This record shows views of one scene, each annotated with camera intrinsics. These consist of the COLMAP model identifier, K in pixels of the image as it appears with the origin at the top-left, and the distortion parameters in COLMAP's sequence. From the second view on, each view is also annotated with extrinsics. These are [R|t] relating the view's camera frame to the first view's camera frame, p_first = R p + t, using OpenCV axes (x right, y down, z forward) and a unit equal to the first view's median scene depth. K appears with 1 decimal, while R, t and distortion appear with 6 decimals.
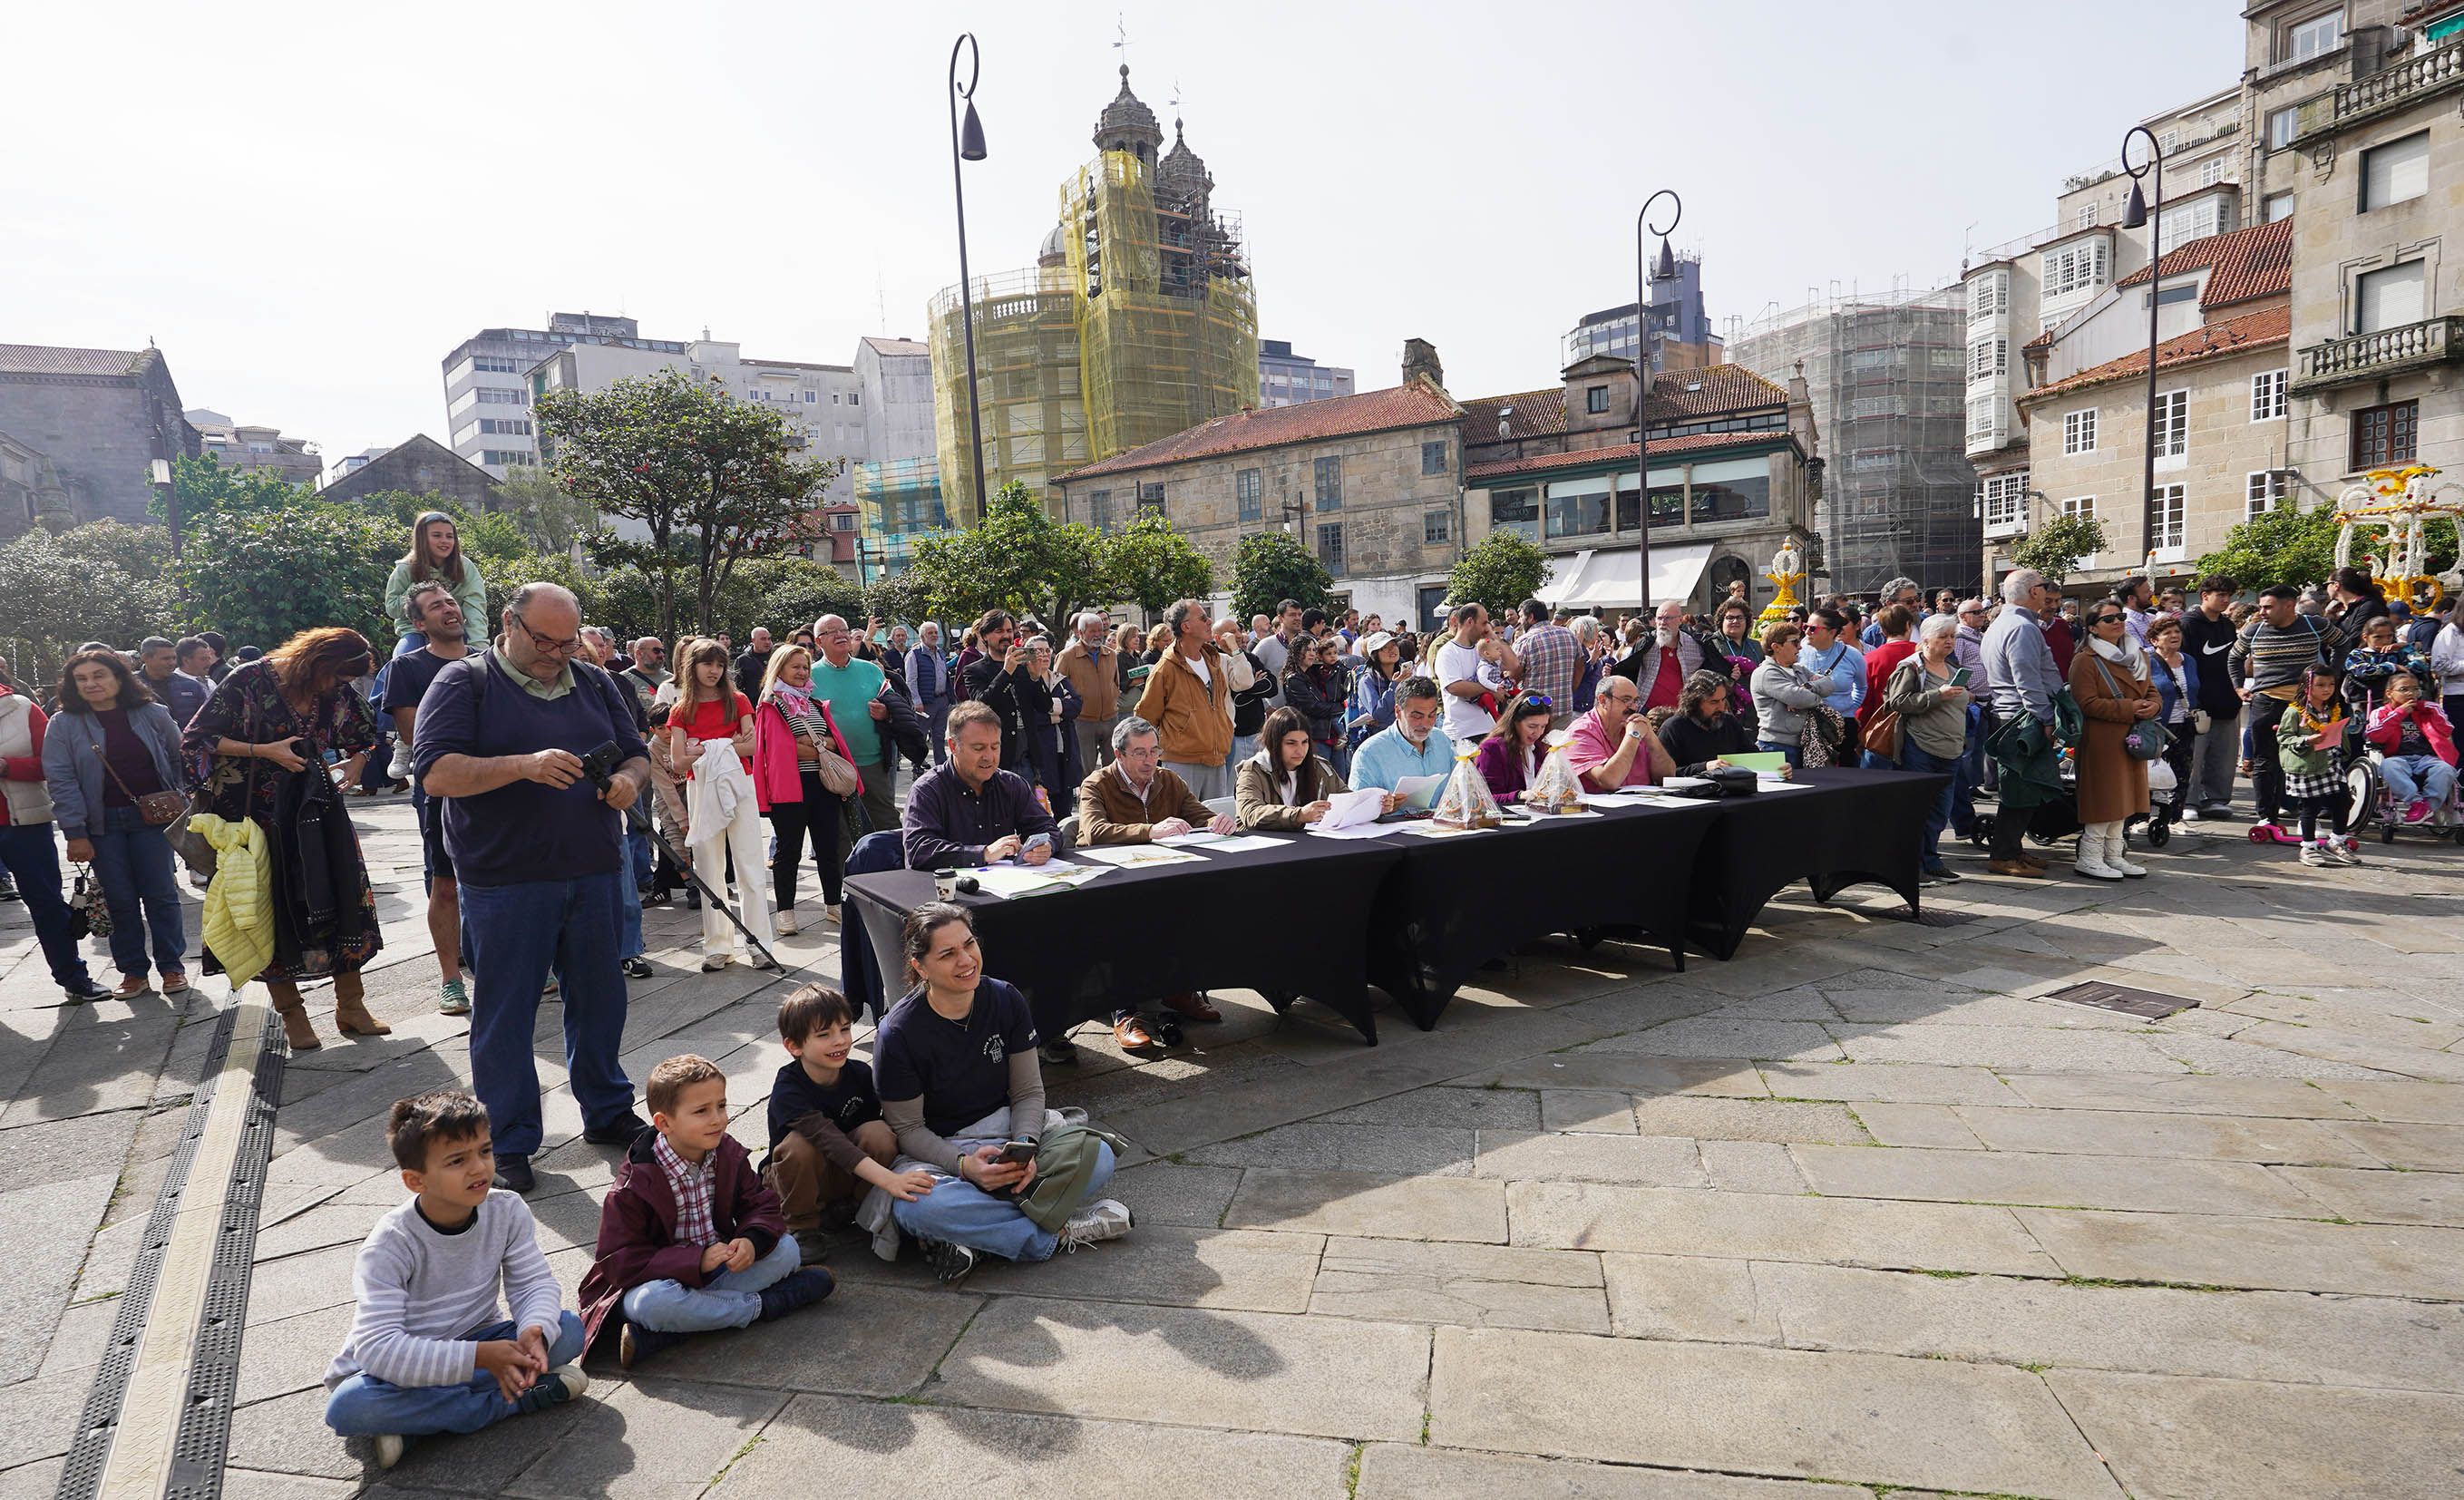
lens RADIAL K [[1354.0, 0, 1229.7], [0, 1354.0, 817.1], [0, 0, 1]] dist [-0.004258, 0.003762]
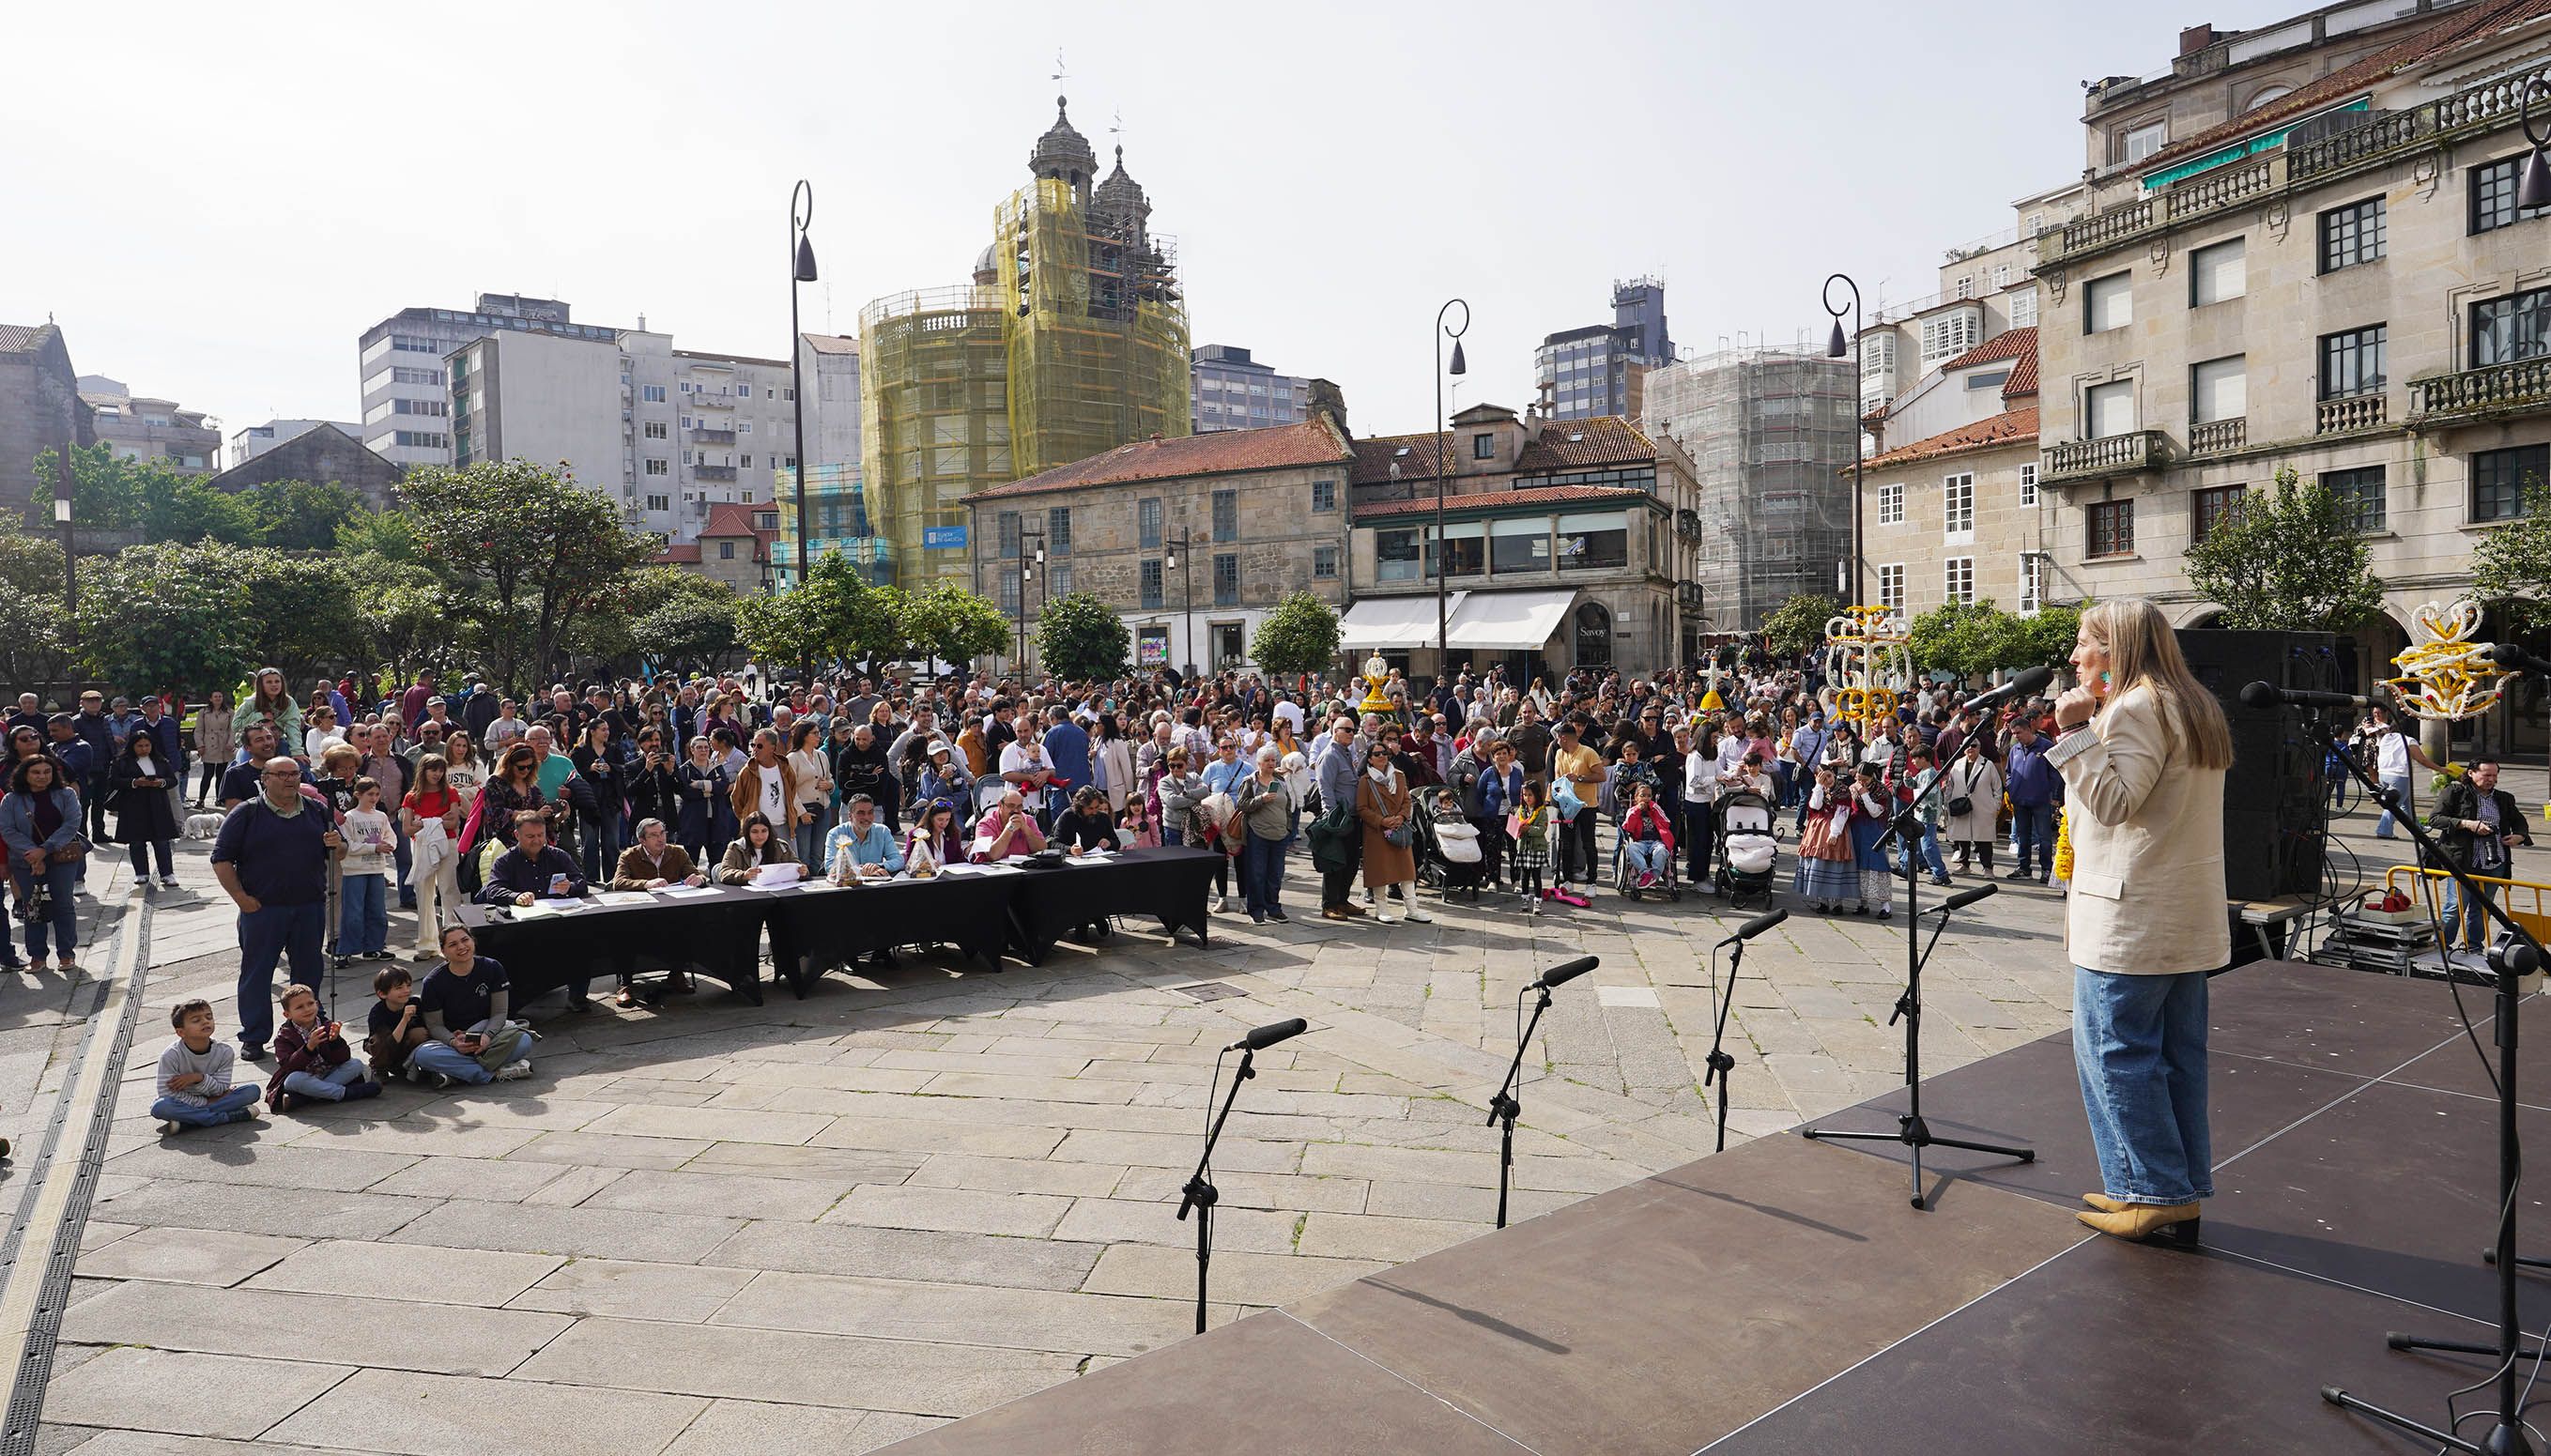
lens RADIAL K [[1450.8, 0, 1268.8], [0, 1450.8, 708.7], [0, 0, 1]] dist [-0.006771, 0.006953]
pose [[0.998498, 0.029538, 0.046134, 0.057271], [-0.025529, 0.996037, -0.085194, -0.006770], [-0.048468, 0.083888, 0.995296, -0.083934]]
